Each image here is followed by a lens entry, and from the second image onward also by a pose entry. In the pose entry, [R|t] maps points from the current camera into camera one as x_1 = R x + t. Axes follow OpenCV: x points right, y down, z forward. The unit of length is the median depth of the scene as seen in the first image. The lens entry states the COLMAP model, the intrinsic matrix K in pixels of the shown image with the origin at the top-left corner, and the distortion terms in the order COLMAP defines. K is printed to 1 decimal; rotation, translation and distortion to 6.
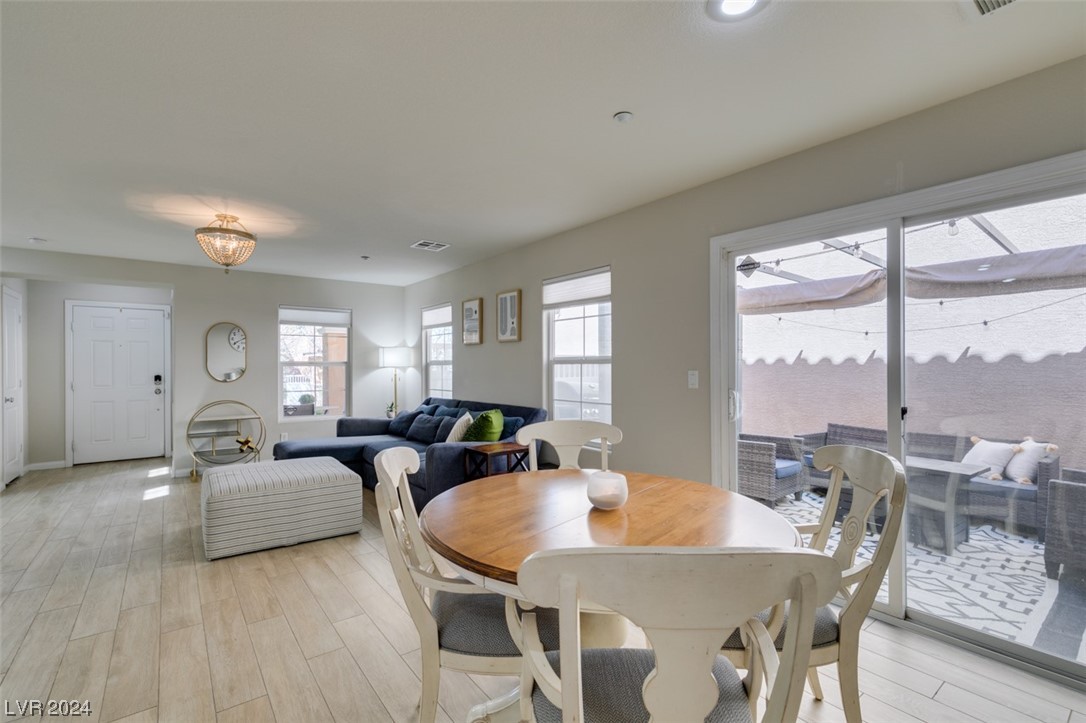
lens RADIAL K [[486.0, 0, 540.5], [0, 486.0, 366.1], [0, 0, 1]] dist [0.007824, -0.001714]
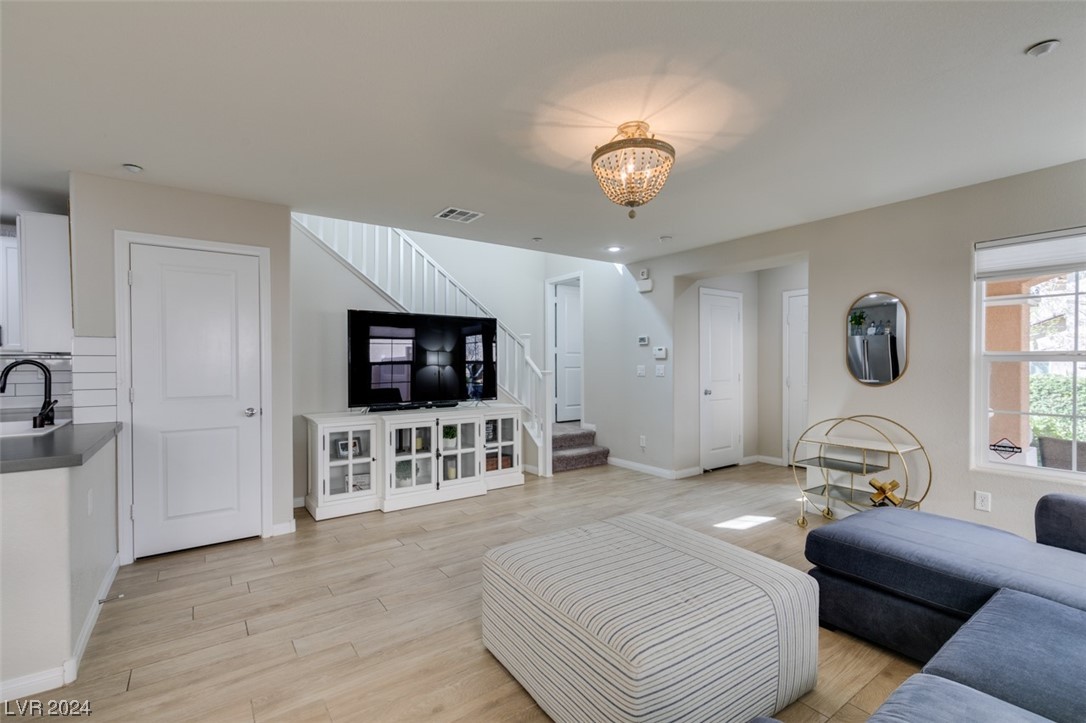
lens RADIAL K [[486.0, 0, 543.1], [0, 486.0, 366.3], [0, 0, 1]] dist [0.007824, -0.001714]
pose [[-0.032947, 0.011893, -0.999386, 0.000161], [0.002047, 0.999928, 0.011832, -0.002173], [0.999455, -0.001655, -0.032969, 0.755566]]
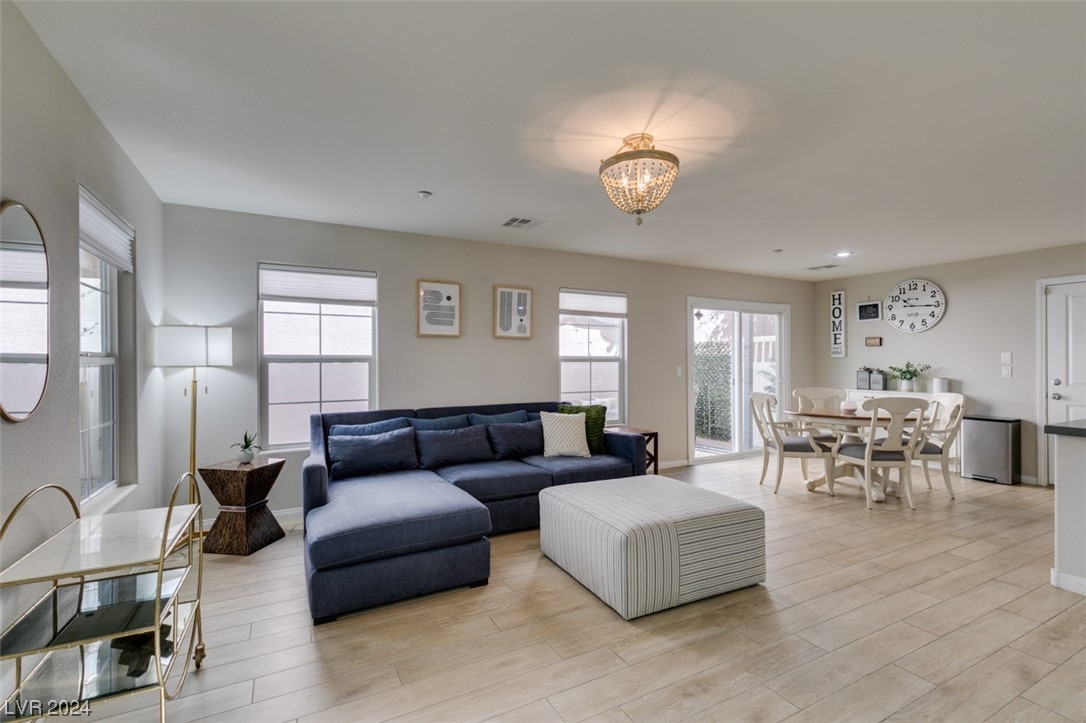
lens RADIAL K [[486.0, 0, 542.5], [0, 486.0, 361.1], [0, 0, 1]] dist [0.007824, -0.001714]
pose [[0.163977, 0.006352, 0.986444, -1.105656], [0.002239, 0.999974, -0.006811, 0.001879], [-0.986462, 0.003325, 0.163959, 0.853864]]
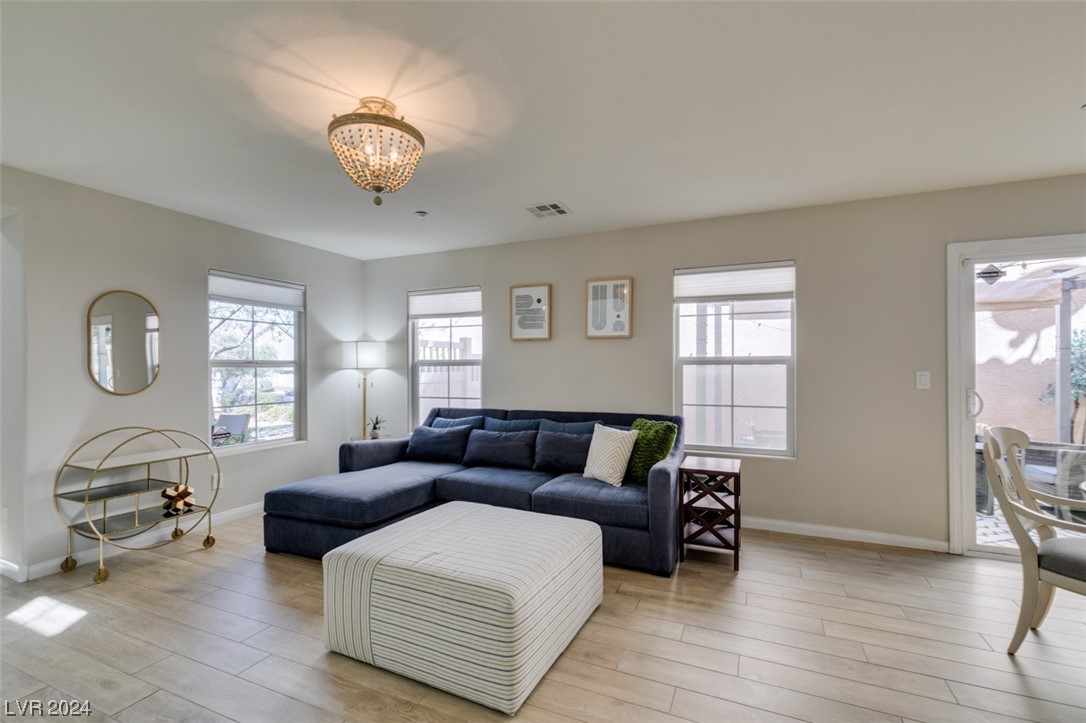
lens RADIAL K [[486.0, 0, 539.8], [0, 486.0, 367.5], [0, 0, 1]] dist [0.007824, -0.001714]
pose [[0.879946, 0.000108, 0.475073, -0.624866], [0.000032, 1.000000, -0.000286, 0.001326], [-0.475073, 0.000267, 0.879946, 0.340168]]
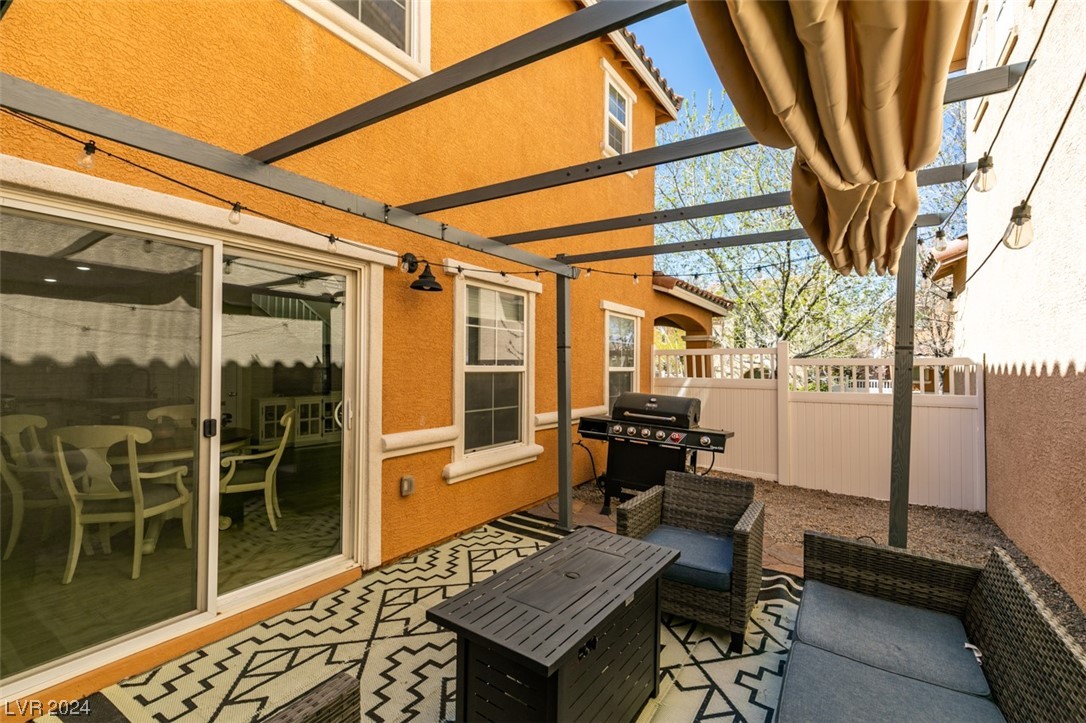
lens RADIAL K [[487.4, 0, 553.6], [0, 487.4, 360.9], [0, 0, 1]] dist [0.004929, -0.000512]
pose [[0.320456, -0.008578, -0.947224, 1.088711], [-0.002806, 0.999946, -0.010005, -0.020170], [0.947259, 0.005864, 0.320415, 0.753421]]
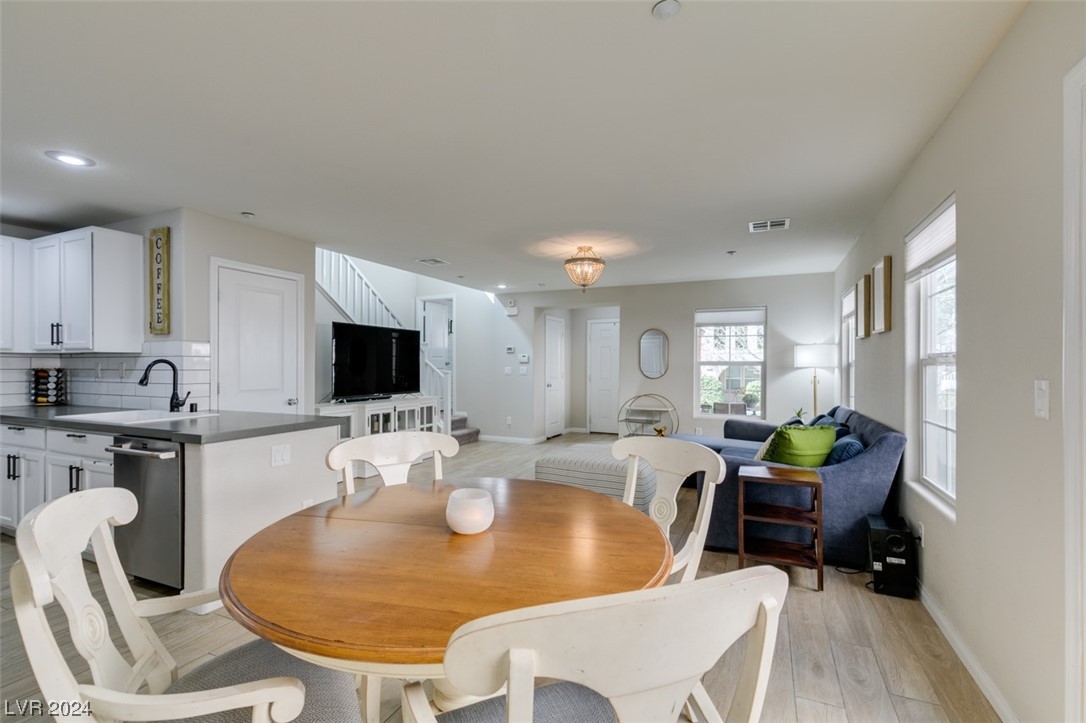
lens RADIAL K [[486.0, 0, 543.8], [0, 486.0, 363.0], [0, 0, 1]] dist [0.007824, -0.001714]
pose [[0.469994, 0.002480, -0.882666, 0.354883], [-0.007200, 0.999974, -0.001024, -0.003100], [0.882640, 0.006836, 0.470000, 0.261898]]
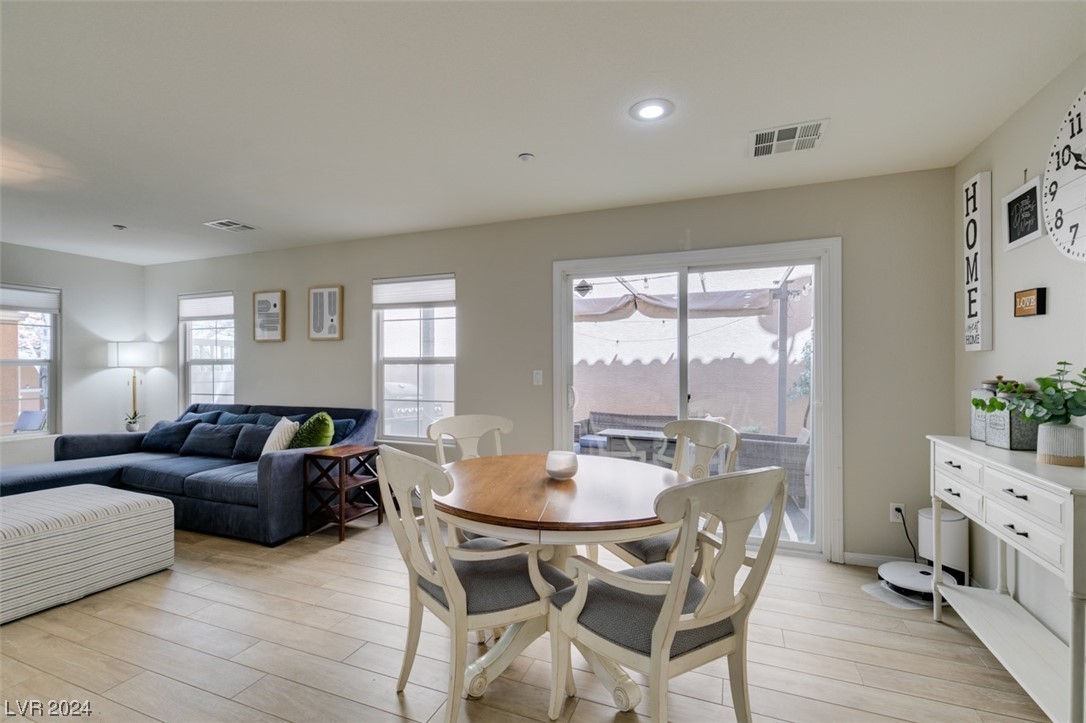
lens RADIAL K [[486.0, 0, 539.8], [0, 486.0, 364.3], [0, 0, 1]] dist [0.007824, -0.001714]
pose [[0.860108, 0.003911, 0.510097, -0.206083], [-0.001656, 0.999987, -0.004875, 0.000592], [-0.510110, 0.003348, 0.860103, -0.021084]]
